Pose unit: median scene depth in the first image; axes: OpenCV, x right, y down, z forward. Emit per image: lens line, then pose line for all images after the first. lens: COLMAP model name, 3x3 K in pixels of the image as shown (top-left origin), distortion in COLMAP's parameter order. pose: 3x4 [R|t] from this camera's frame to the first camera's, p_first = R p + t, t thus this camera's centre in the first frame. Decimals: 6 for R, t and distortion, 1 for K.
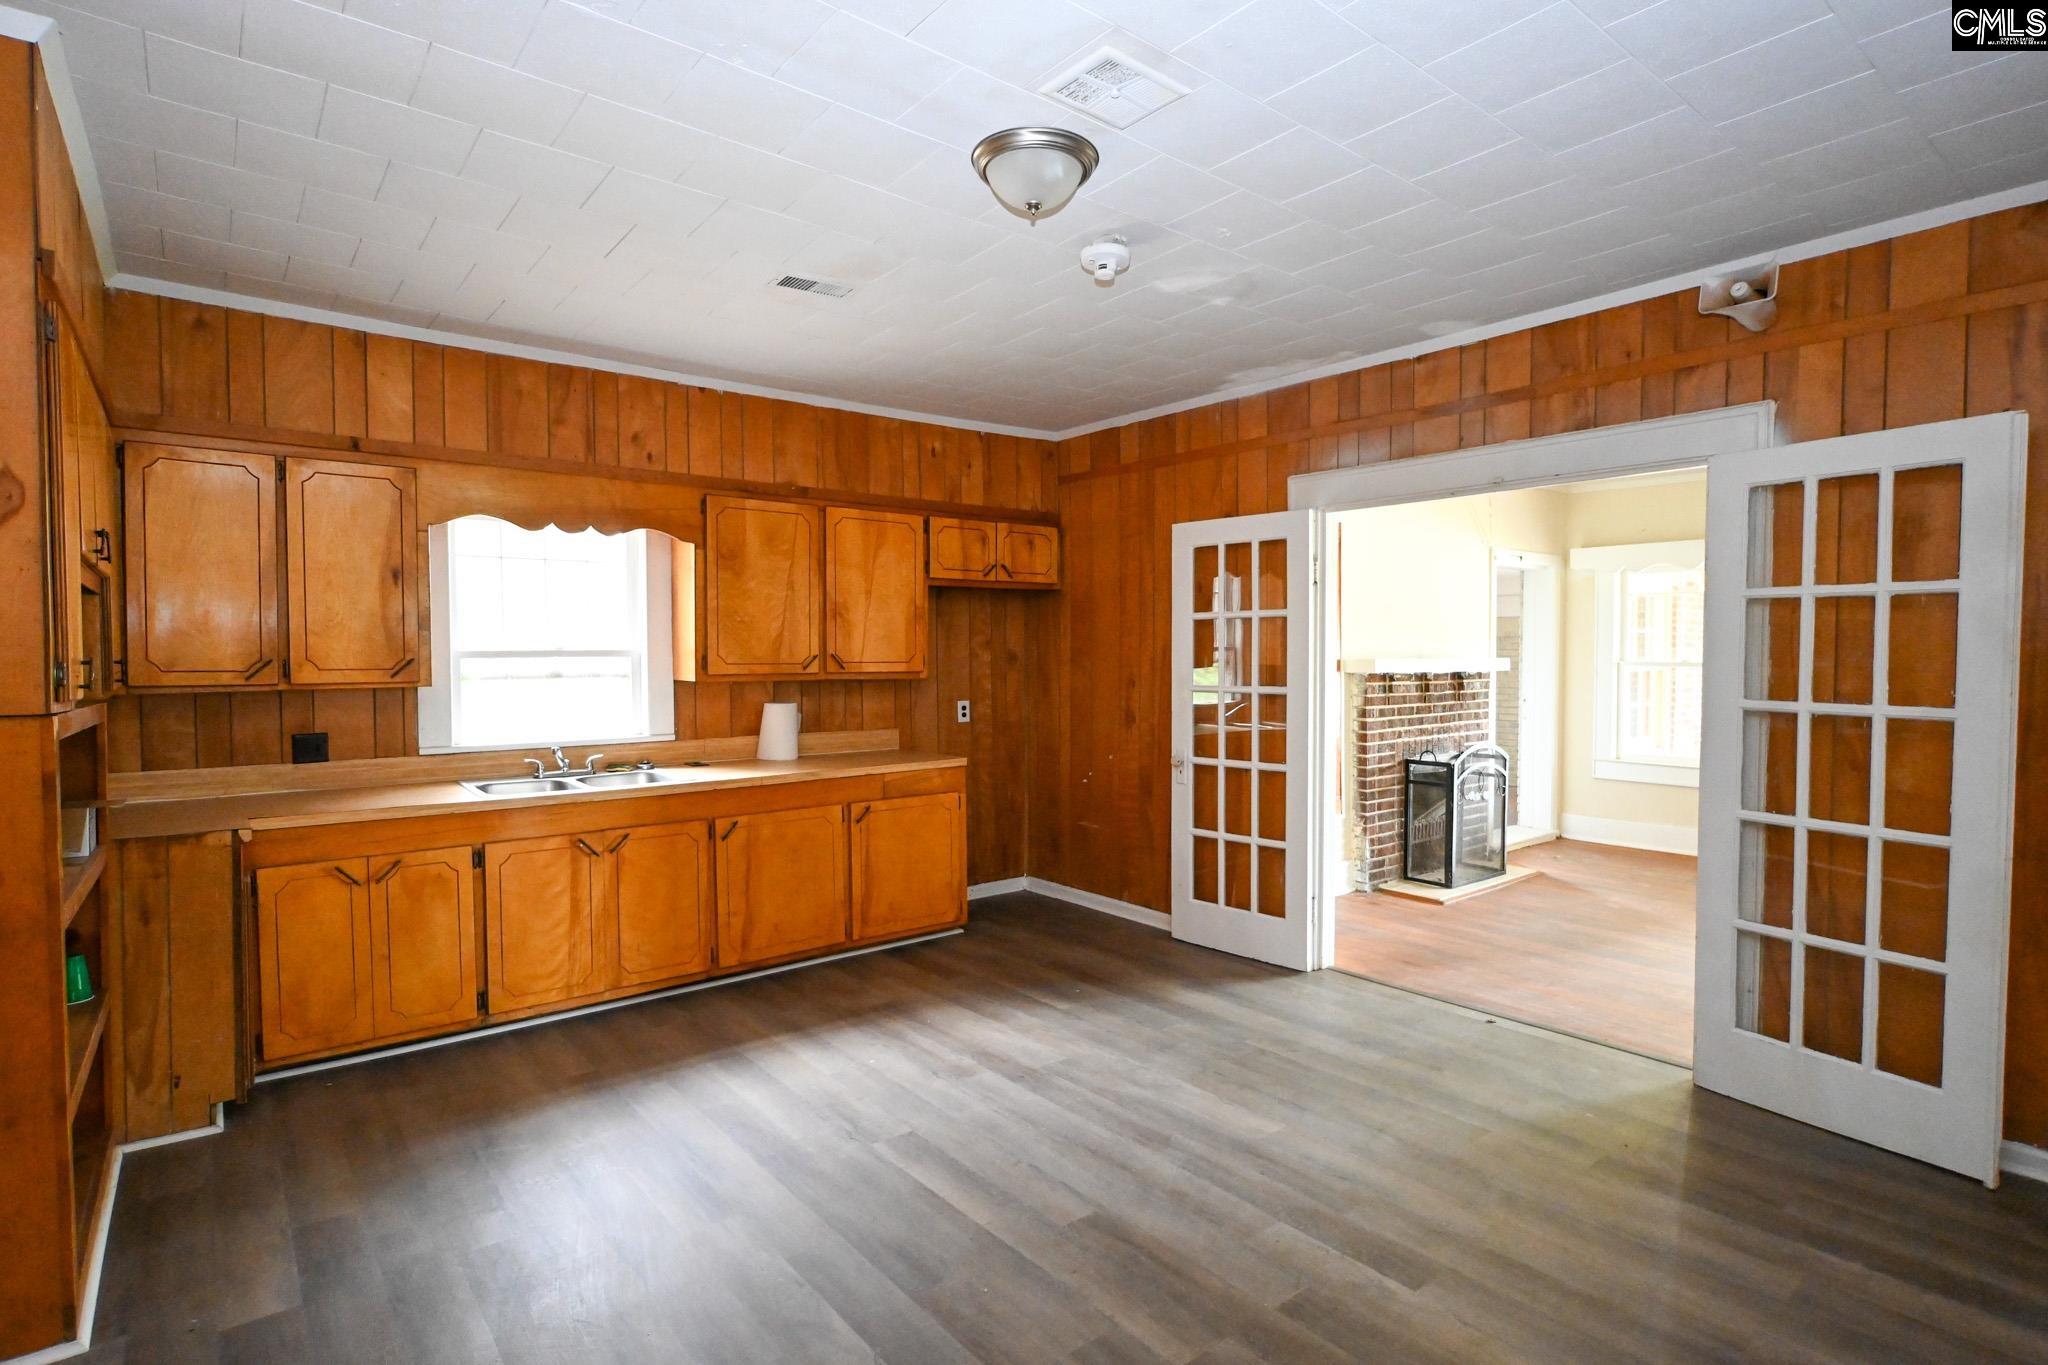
lens RADIAL K [[1027.7, 0, 1065.9], [0, 1027.7, 686.9], [0, 0, 1]] dist [-0.000853, 0.000644]
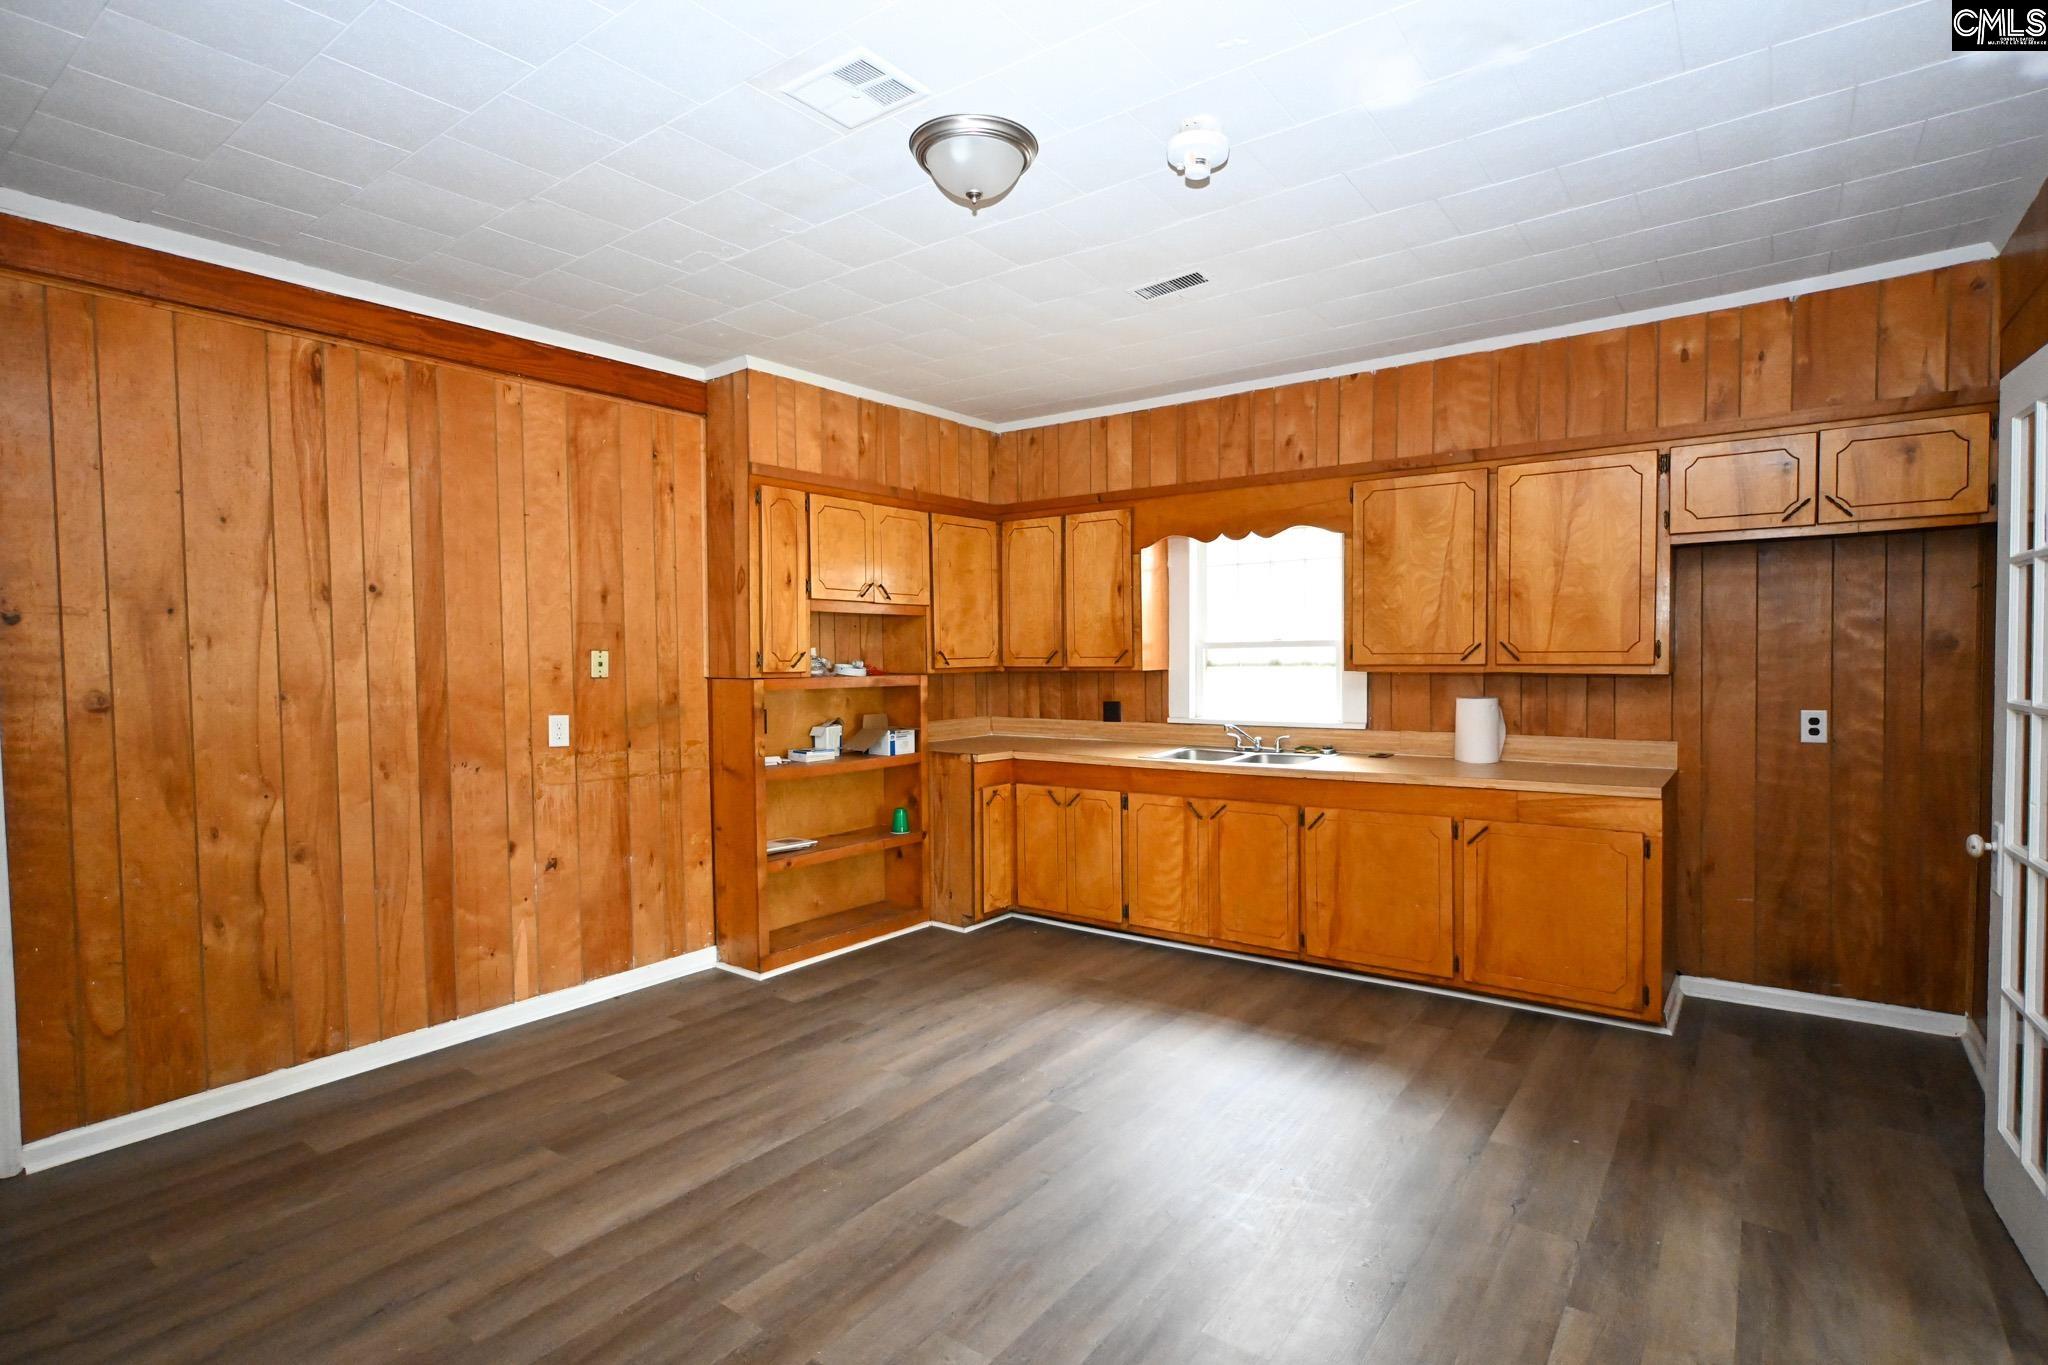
lens RADIAL K [[1027.7, 0, 1024.1], [0, 1027.7, 682.5], [0, 0, 1]] dist [-0.000853, 0.000644]
pose [[0.234163, 0.031445, -0.971689, 0.572955], [-0.019945, 0.999422, 0.027536, -0.016376], [0.971993, 0.012933, 0.234655, 0.487936]]
